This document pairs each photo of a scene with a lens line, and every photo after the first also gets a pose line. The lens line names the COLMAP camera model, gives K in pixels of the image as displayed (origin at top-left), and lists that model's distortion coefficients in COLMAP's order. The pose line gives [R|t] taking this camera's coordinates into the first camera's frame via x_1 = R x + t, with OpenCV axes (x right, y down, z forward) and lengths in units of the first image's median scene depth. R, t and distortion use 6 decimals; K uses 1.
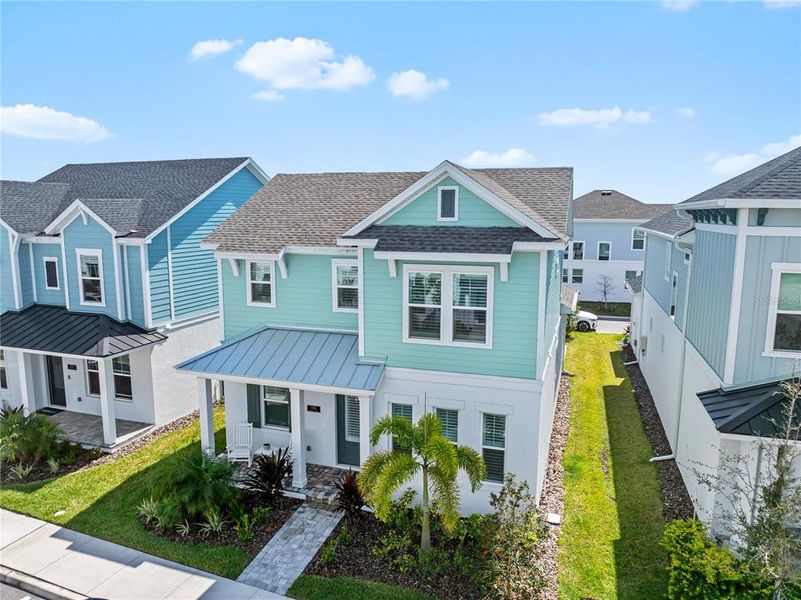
lens RADIAL K [[554.5, 0, 403.7], [0, 554.5, 304.1], [0, 0, 1]] dist [-0.030121, 0.001147]
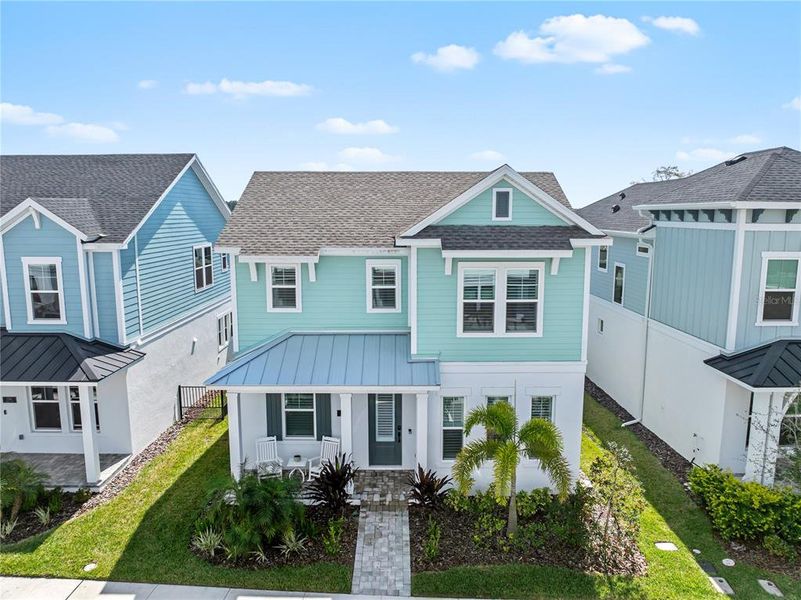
lens RADIAL K [[554.5, 0, 397.7], [0, 554.5, 303.9], [0, 0, 1]] dist [-0.030121, 0.001147]
pose [[0.950246, -0.052196, 0.307096, -0.408138], [0.053044, 0.998577, 0.005591, -0.005219], [-0.306951, 0.010976, 0.951662, 0.039950]]
